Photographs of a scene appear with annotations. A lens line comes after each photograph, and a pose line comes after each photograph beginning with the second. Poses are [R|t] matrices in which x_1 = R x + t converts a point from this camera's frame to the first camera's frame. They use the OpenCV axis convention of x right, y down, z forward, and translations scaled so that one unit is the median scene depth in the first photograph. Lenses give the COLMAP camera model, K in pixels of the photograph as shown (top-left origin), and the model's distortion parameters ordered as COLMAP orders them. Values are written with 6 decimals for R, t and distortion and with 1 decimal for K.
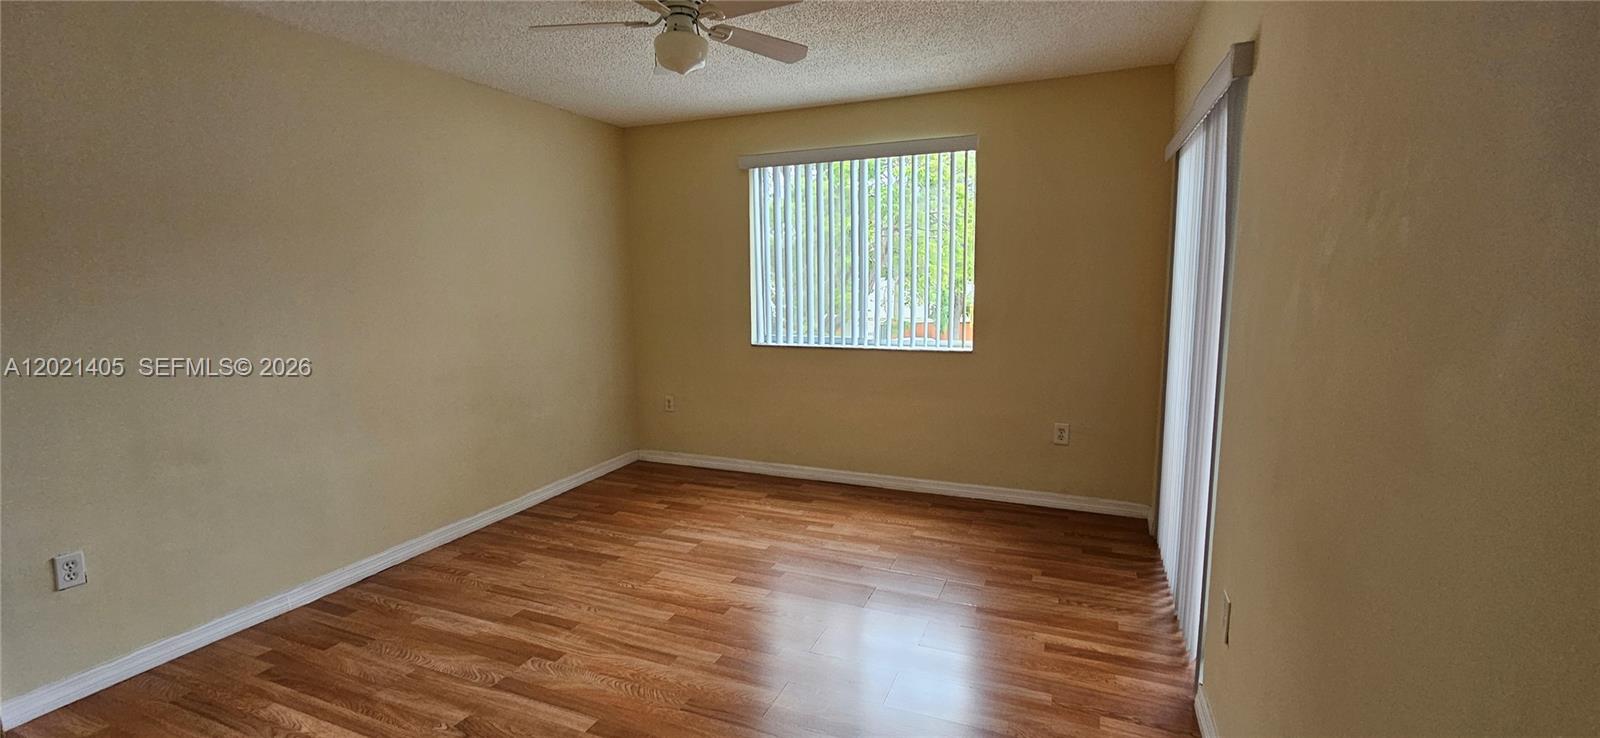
lens RADIAL K [[656.4, 0, 811.8], [0, 656.4, 368.0], [0, 0, 1]] dist [-0.000161, -0.000242]
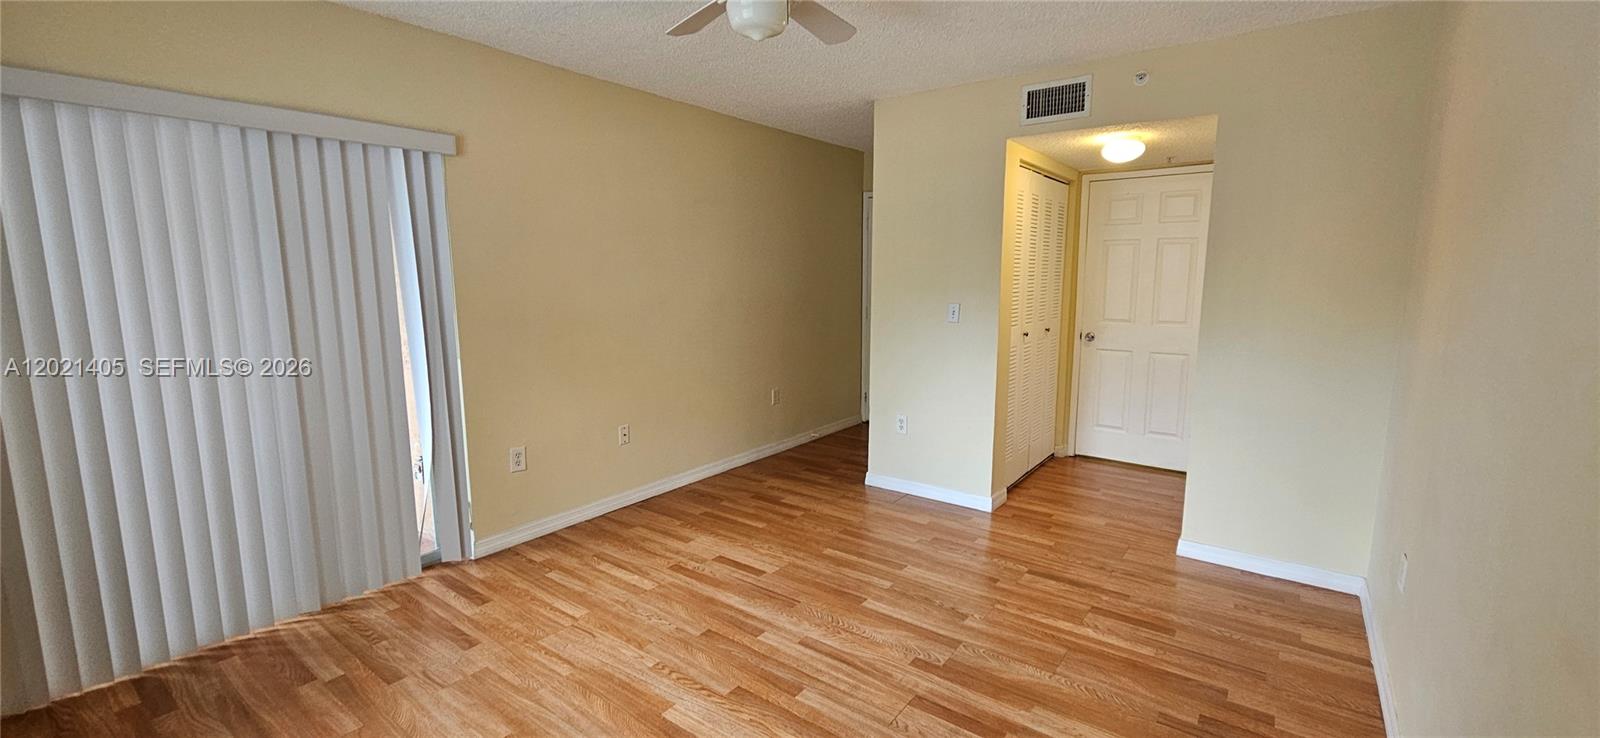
lens RADIAL K [[656.4, 0, 808.9], [0, 656.4, 369.3], [0, 0, 1]] dist [-0.000161, -0.000242]
pose [[-0.968149, -0.026835, 0.248932, -0.389491], [0.045115, 0.959269, 0.278870, -0.217159], [-0.246276, 0.281218, -0.927504, 1.529756]]
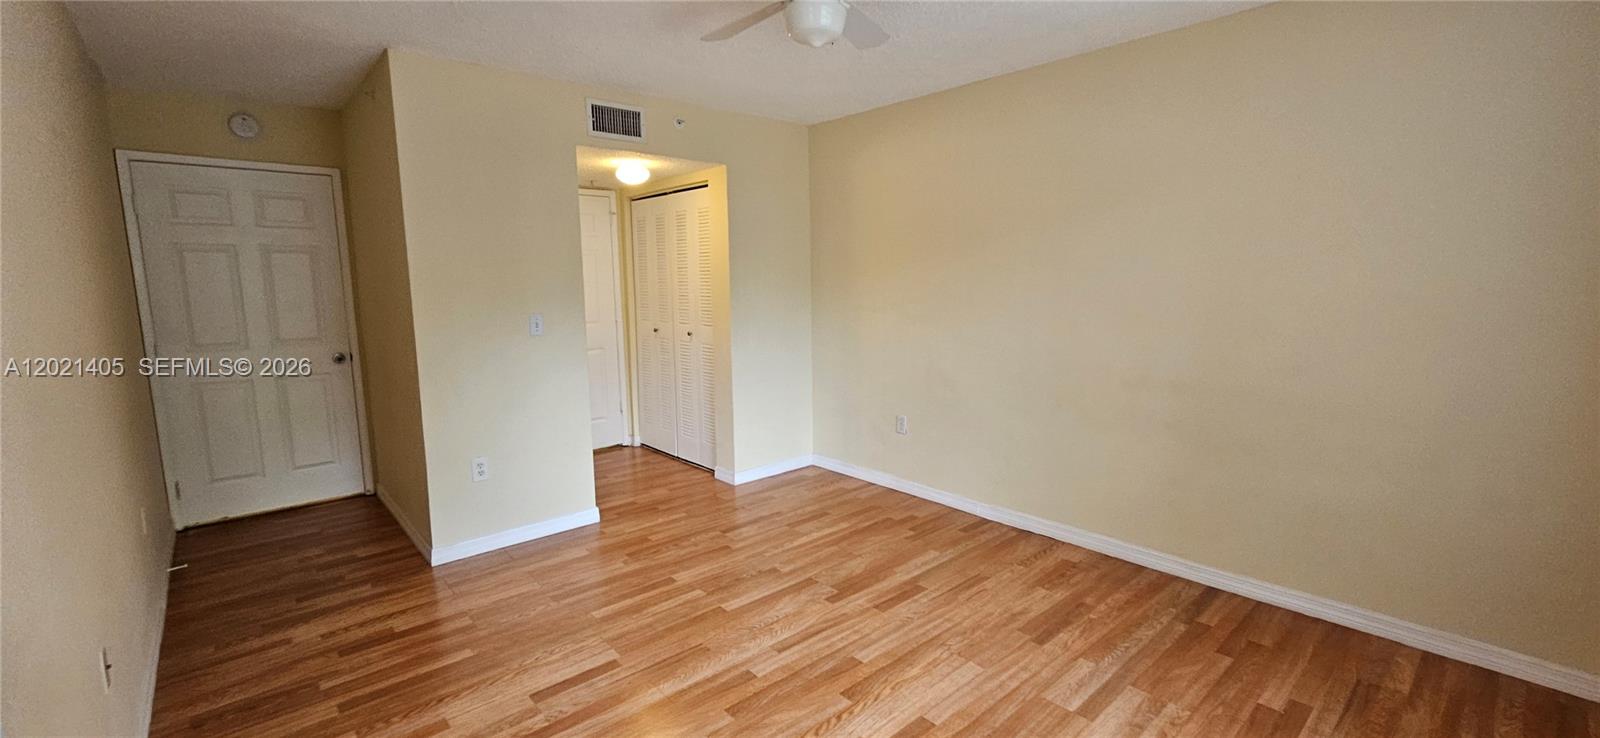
lens RADIAL K [[656.4, 0, 813.5], [0, 656.4, 368.8], [0, 0, 1]] dist [-0.000161, -0.000242]
pose [[-0.435319, 0.143151, -0.888822, 0.512966], [-0.109835, 0.971457, 0.210254, -0.173655], [0.893551, 0.189151, -0.407171, 1.151472]]
